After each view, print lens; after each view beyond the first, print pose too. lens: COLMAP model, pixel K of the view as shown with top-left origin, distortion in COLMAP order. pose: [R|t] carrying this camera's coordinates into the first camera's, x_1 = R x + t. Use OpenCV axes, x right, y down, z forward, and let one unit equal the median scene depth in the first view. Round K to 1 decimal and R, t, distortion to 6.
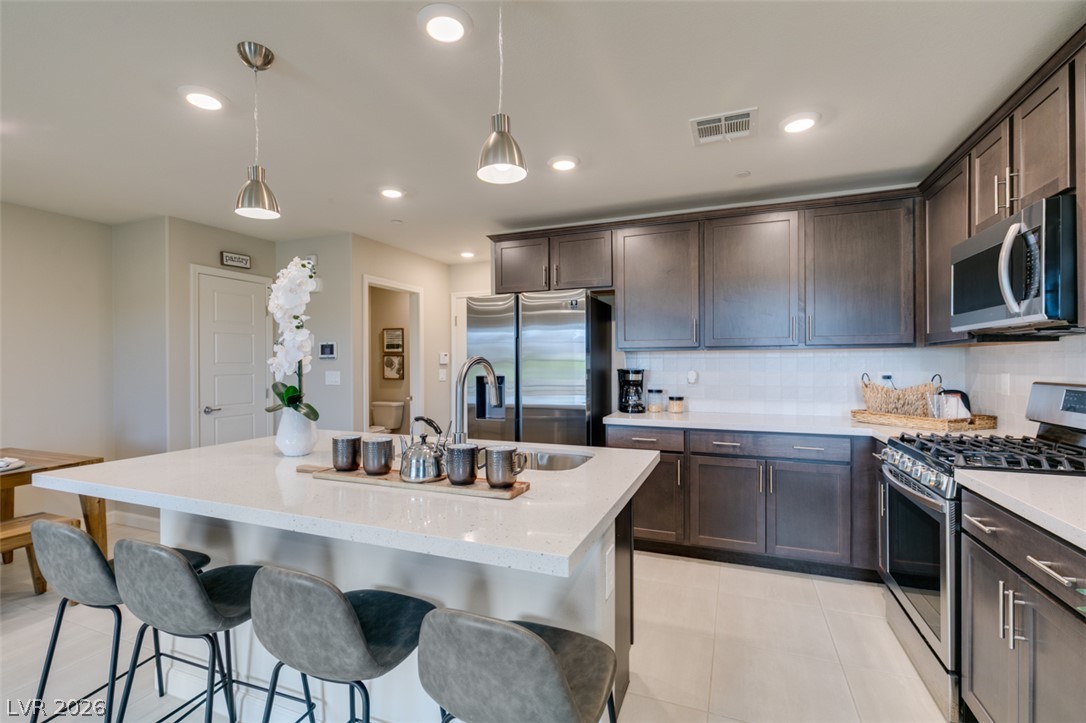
lens RADIAL K [[486.8, 0, 542.6], [0, 486.8, 362.7], [0, 0, 1]] dist [-0.000269, -0.001778]
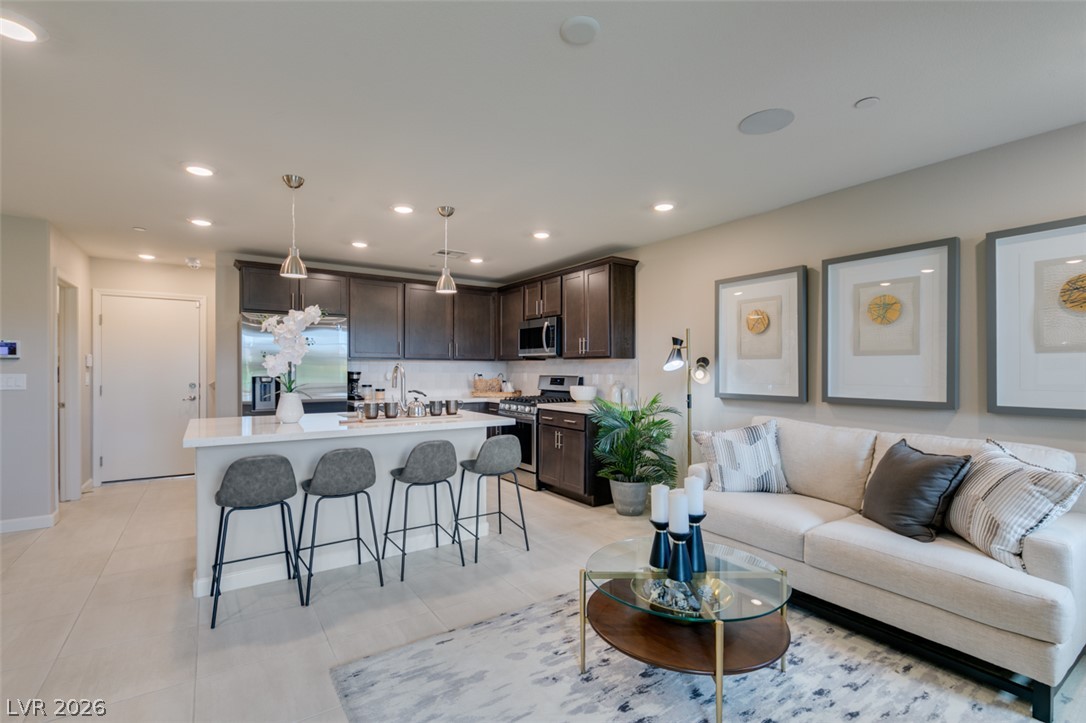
lens RADIAL K [[486.8, 0, 543.2], [0, 486.8, 372.0], [0, 0, 1]] dist [-0.000269, -0.001778]
pose [[0.555605, 0.000477, 0.831446, -0.757360], [-0.005879, 0.999977, 0.003355, 0.006985], [-0.831426, -0.006752, 0.555595, -0.321802]]
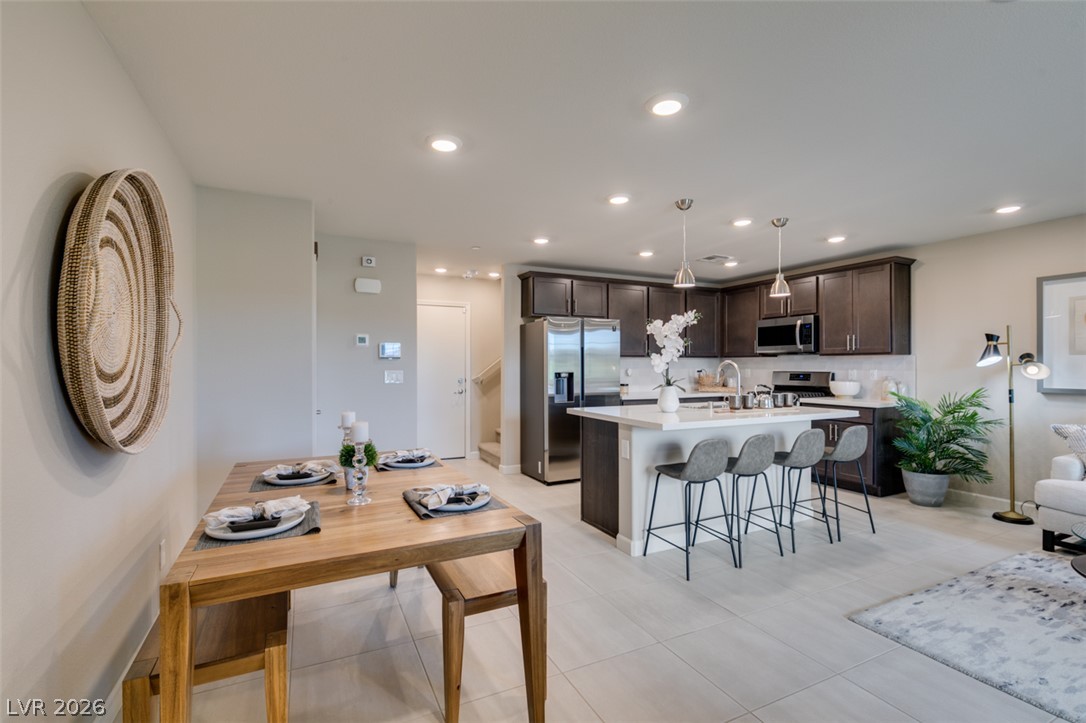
lens RADIAL K [[486.8, 0, 541.8], [0, 486.8, 365.7], [0, 0, 1]] dist [-0.000269, -0.001778]
pose [[0.672596, 0.003378, 0.740002, -1.212987], [-0.002644, 0.999994, -0.002161, 0.010105], [-0.740005, -0.000503, 0.672601, 0.059788]]
